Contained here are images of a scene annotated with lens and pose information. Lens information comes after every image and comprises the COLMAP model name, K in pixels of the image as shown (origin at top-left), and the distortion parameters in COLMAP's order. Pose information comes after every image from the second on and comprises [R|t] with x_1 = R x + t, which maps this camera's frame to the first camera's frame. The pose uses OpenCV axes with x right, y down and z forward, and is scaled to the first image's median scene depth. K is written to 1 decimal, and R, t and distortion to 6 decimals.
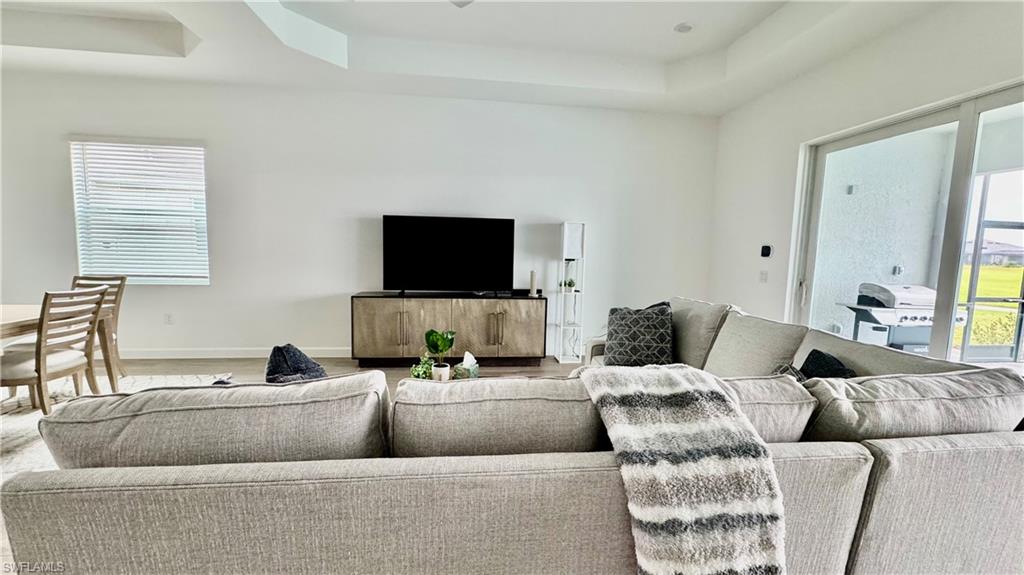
lens RADIAL K [[404.0, 0, 517.9], [0, 404.0, 289.1], [0, 0, 1]] dist [0.000612, -0.001438]
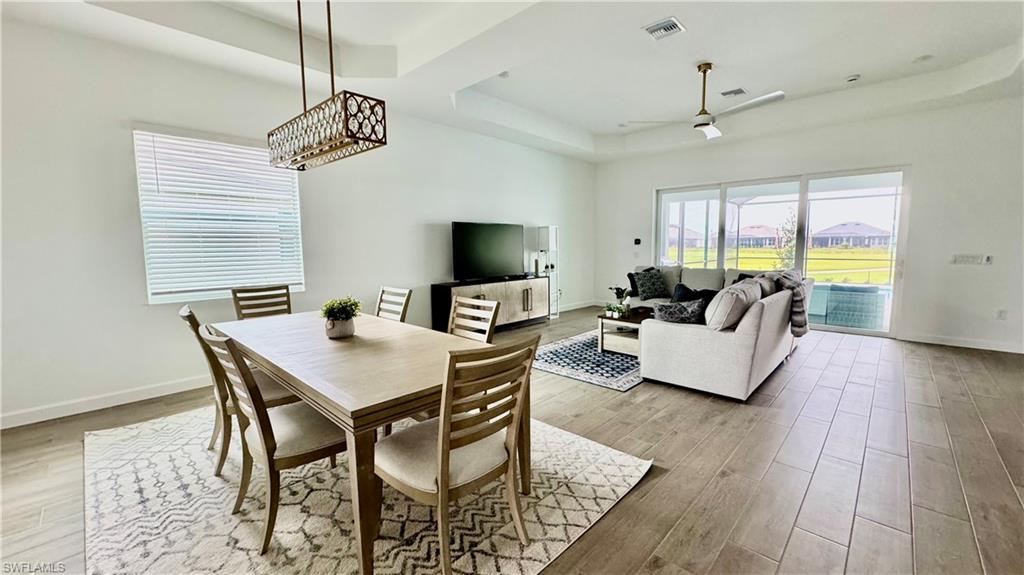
lens RADIAL K [[404.0, 0, 516.8], [0, 404.0, 286.9], [0, 0, 1]] dist [0.000612, -0.001438]
pose [[0.764273, -0.098954, 0.637256, -1.012118], [0.095043, 0.994650, 0.040463, -0.011622], [-0.637851, 0.029642, 0.769589, -0.099649]]
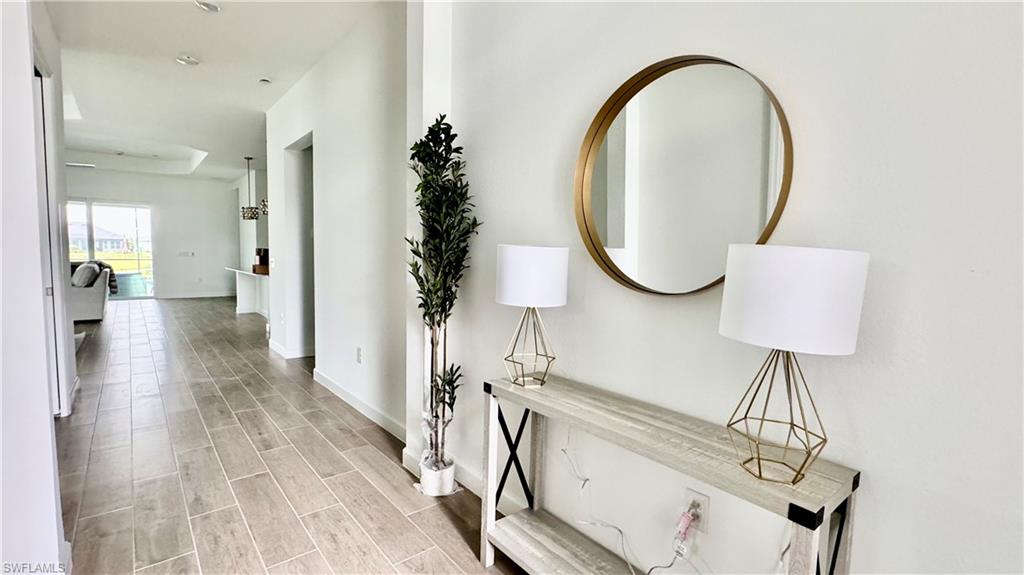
lens RADIAL K [[476.6, 0, 510.8], [0, 476.6, 285.1], [0, 0, 1]] dist [-0.004105, -0.000366]
pose [[-0.529250, -0.093259, 0.843325, -2.588308], [0.057278, 0.987746, 0.145176, -0.036989], [-0.846530, 0.125138, -0.517423, -0.189273]]
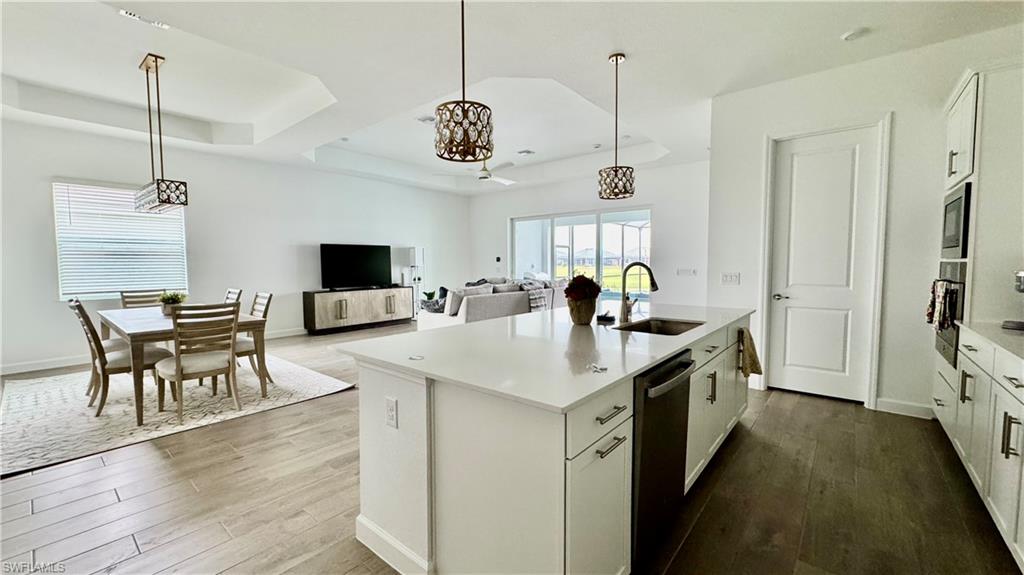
lens RADIAL K [[404.0, 0, 515.8], [0, 404.0, 288.3], [0, 0, 1]] dist [0.000612, -0.001438]
pose [[0.723965, -0.074228, 0.685832, -0.906902], [0.097063, 0.995264, 0.005258, 0.069255], [-0.682974, 0.062763, 0.727741, -0.751405]]
